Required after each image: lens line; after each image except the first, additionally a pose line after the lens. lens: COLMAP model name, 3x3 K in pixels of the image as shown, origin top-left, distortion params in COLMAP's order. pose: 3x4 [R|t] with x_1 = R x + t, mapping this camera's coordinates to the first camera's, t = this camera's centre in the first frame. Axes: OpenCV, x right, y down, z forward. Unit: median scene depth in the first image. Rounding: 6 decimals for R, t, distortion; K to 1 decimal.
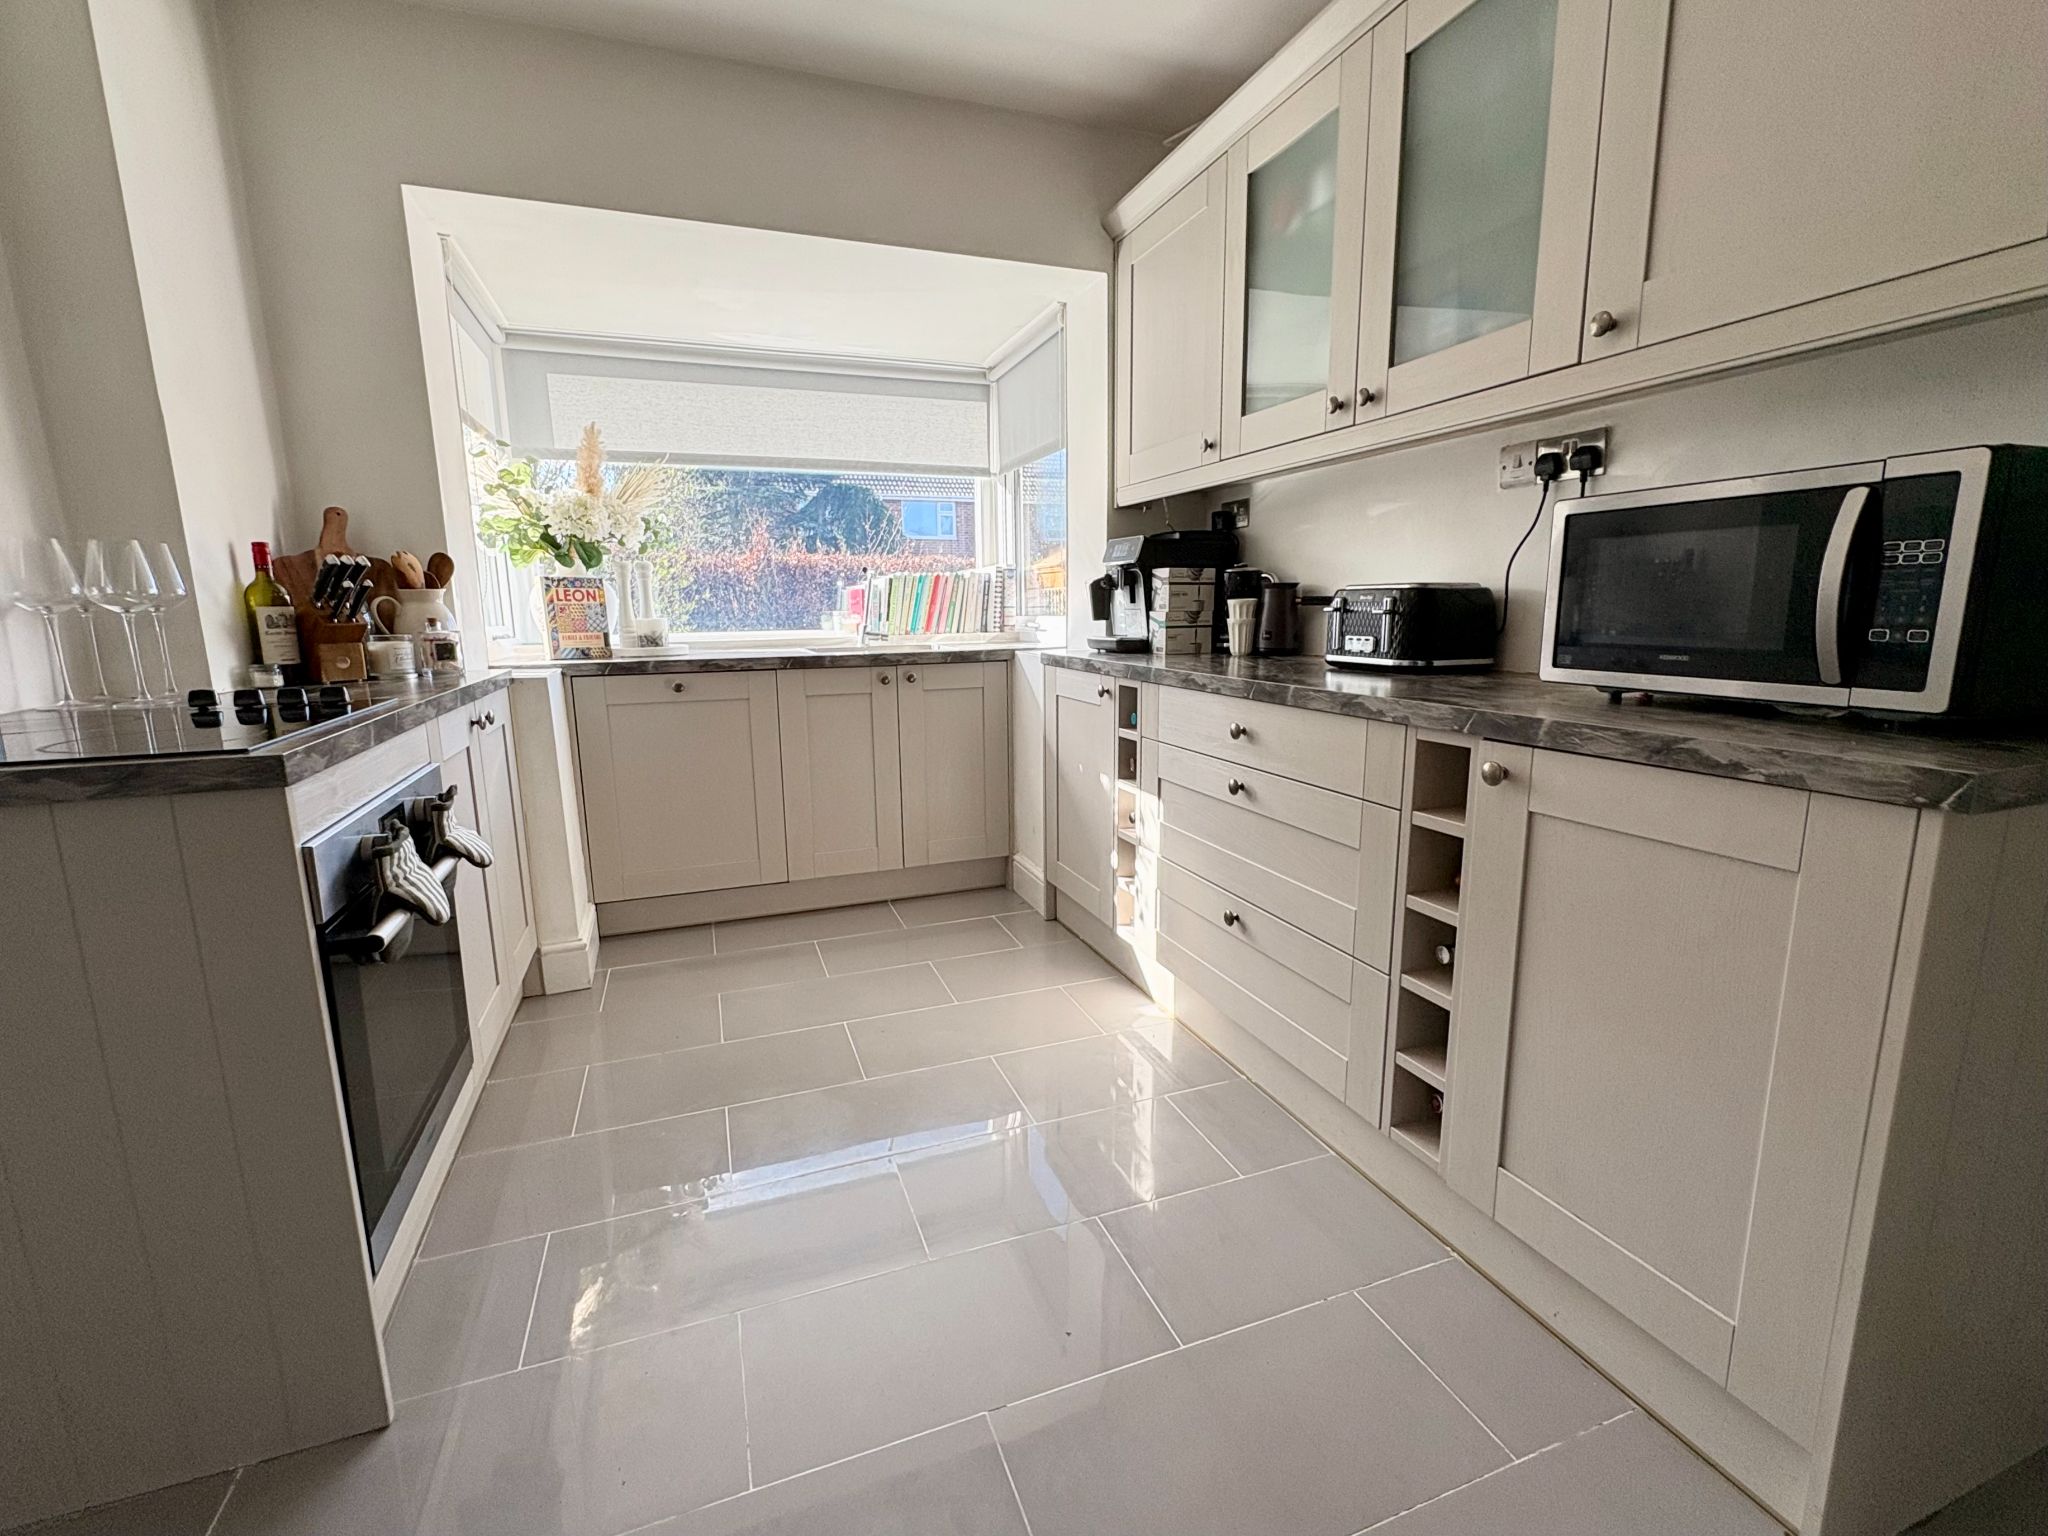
lens RADIAL K [[897.1, 0, 1022.3], [0, 897.1, 768.7], [0, 0, 1]] dist [0.000161, -0.000080]
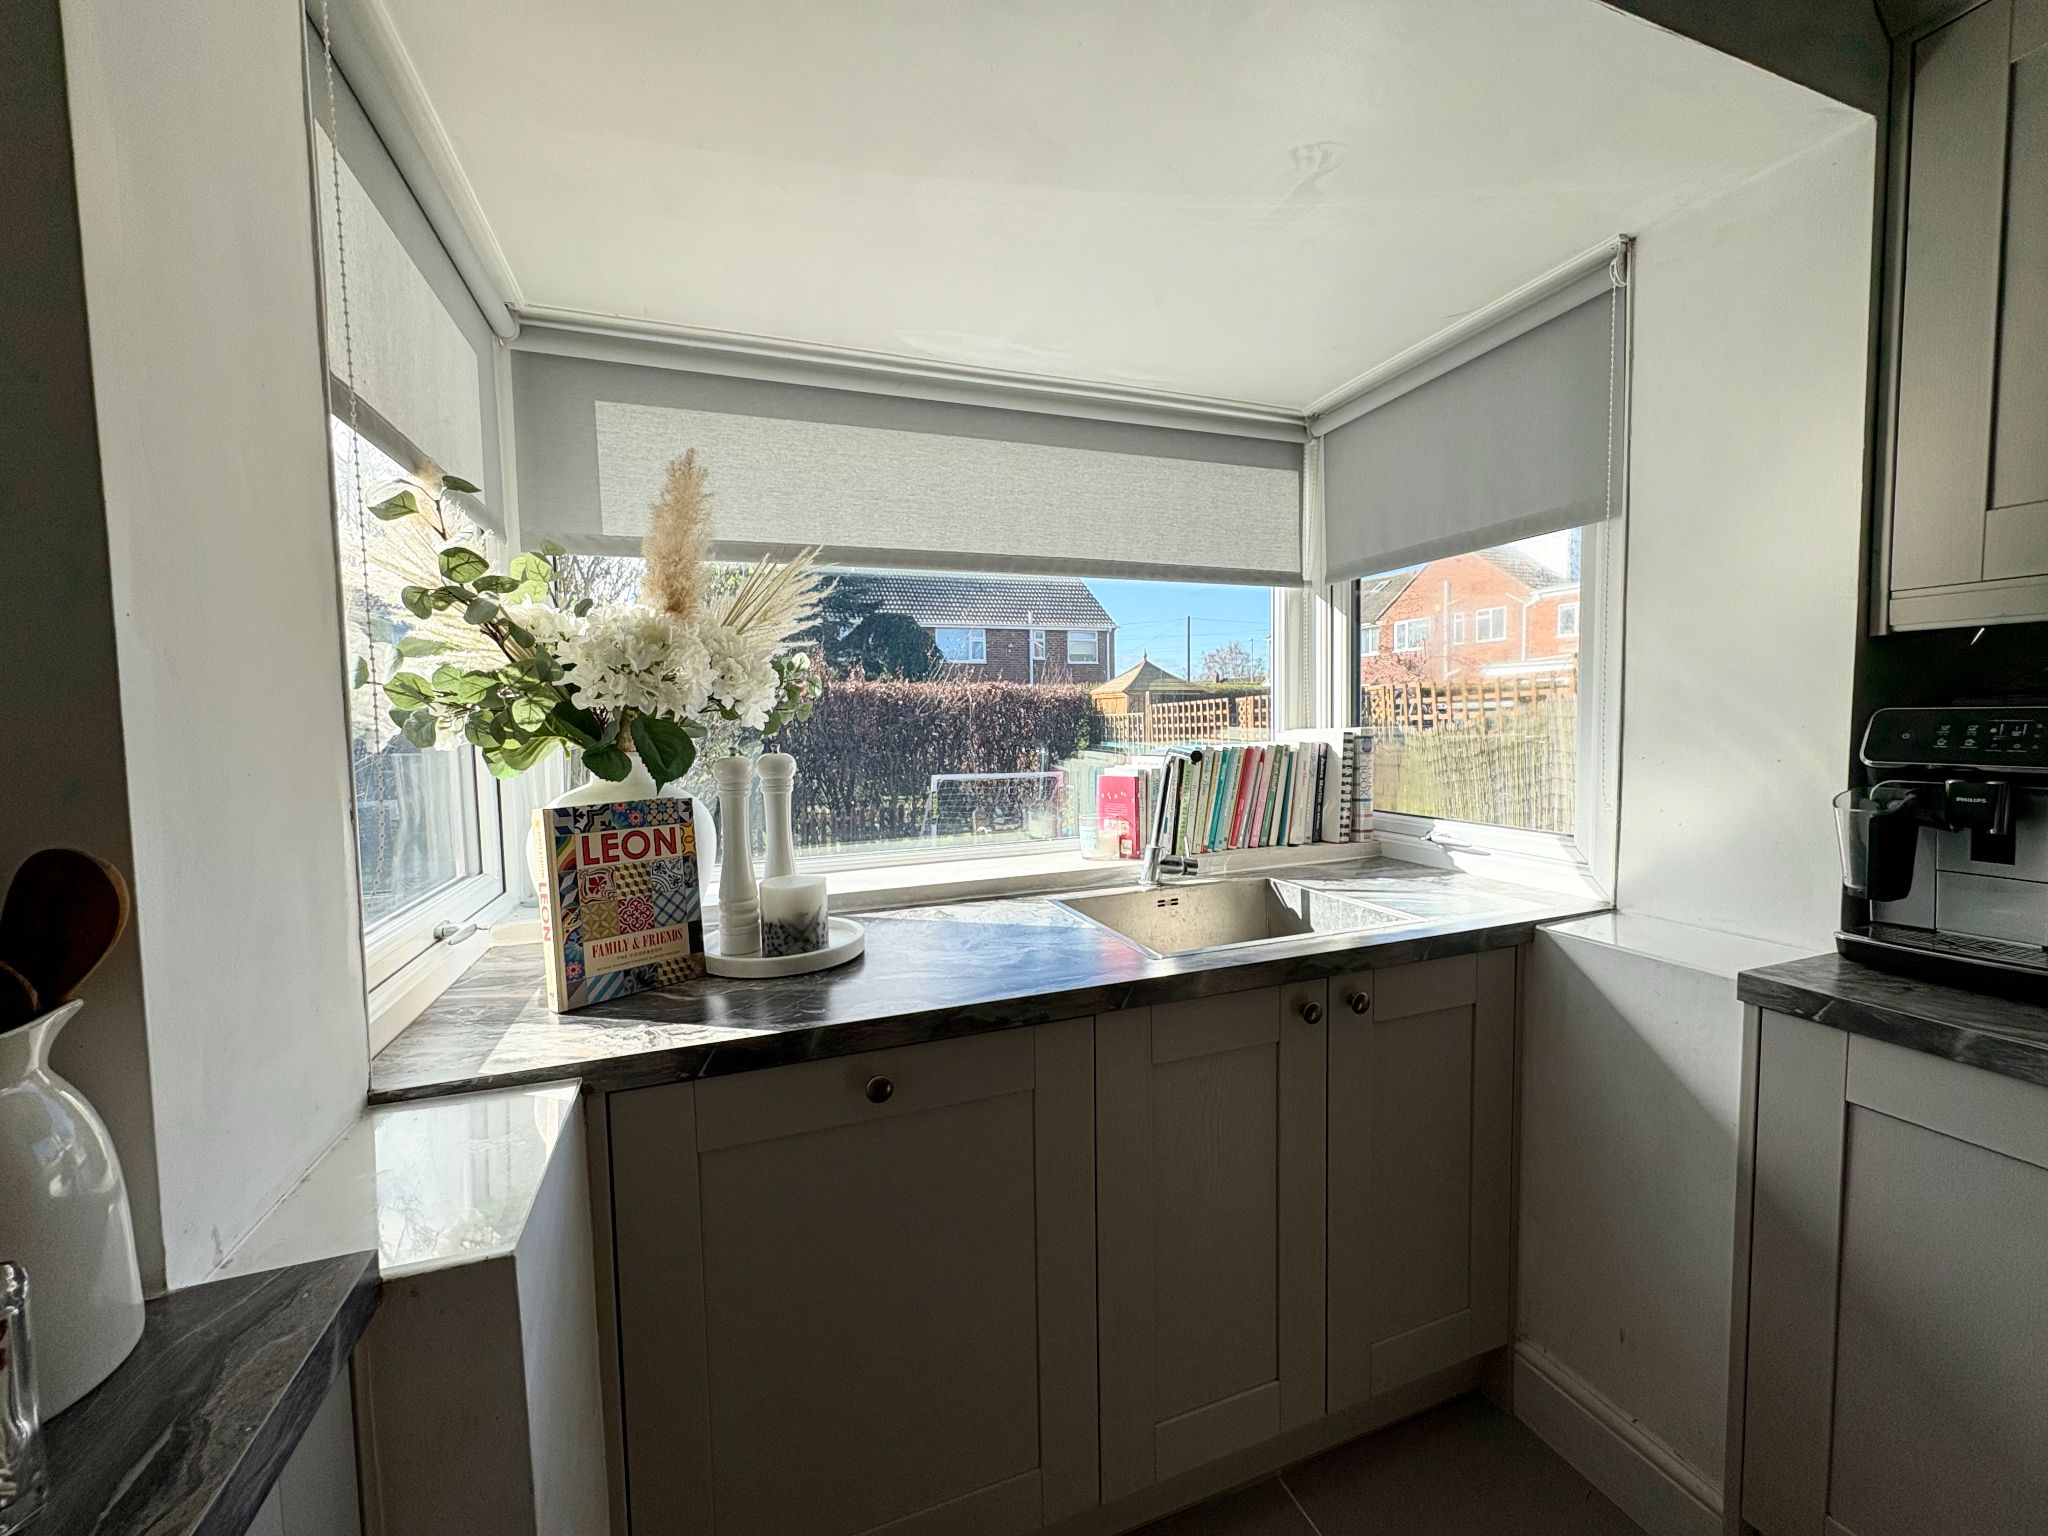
lens RADIAL K [[815.7, 0, 1024.0], [0, 815.7, 768.0], [0, 0, 1]] dist [0.000978, 0.000419]
pose [[0.999965, -0.008389, -0.000078, -0.335144], [0.008319, 0.992821, -0.119324, -0.196326], [0.001078, 0.119319, 0.992855, 0.660044]]
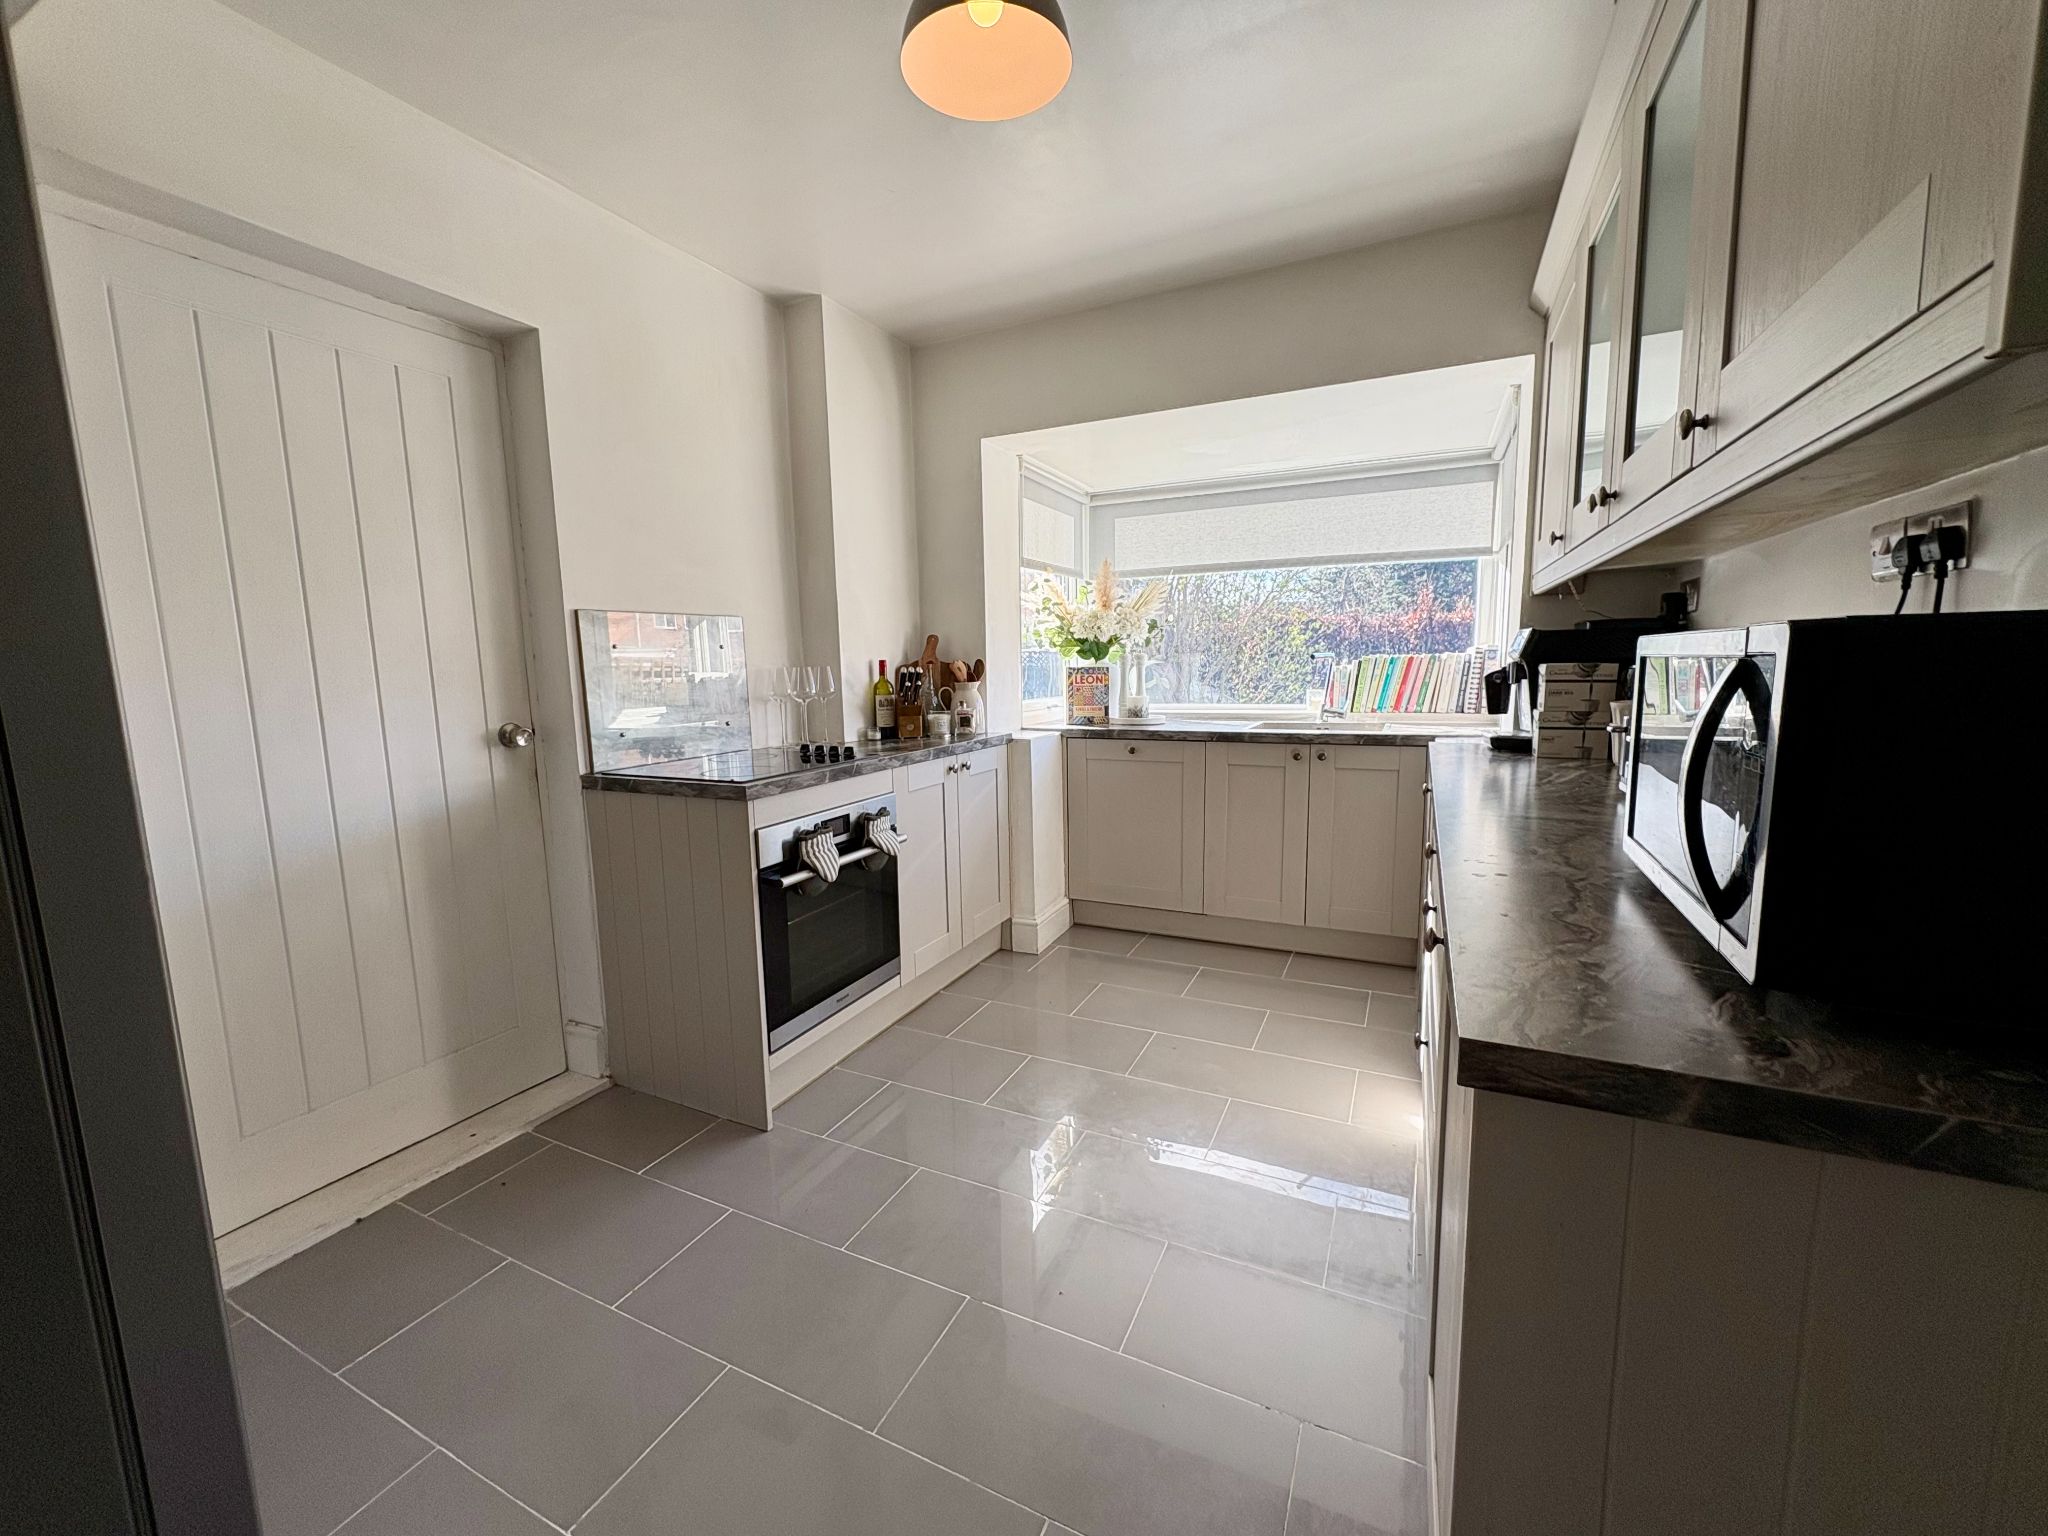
lens RADIAL K [[815.7, 0, 1024.0], [0, 815.7, 768.0], [0, 0, 1]] dist [0.000978, 0.000419]
pose [[0.695474, 0.092576, -0.712563, 0.387777], [-0.120757, 0.992620, 0.011101, -0.061698], [0.708332, 0.078327, 0.701521, 0.041648]]
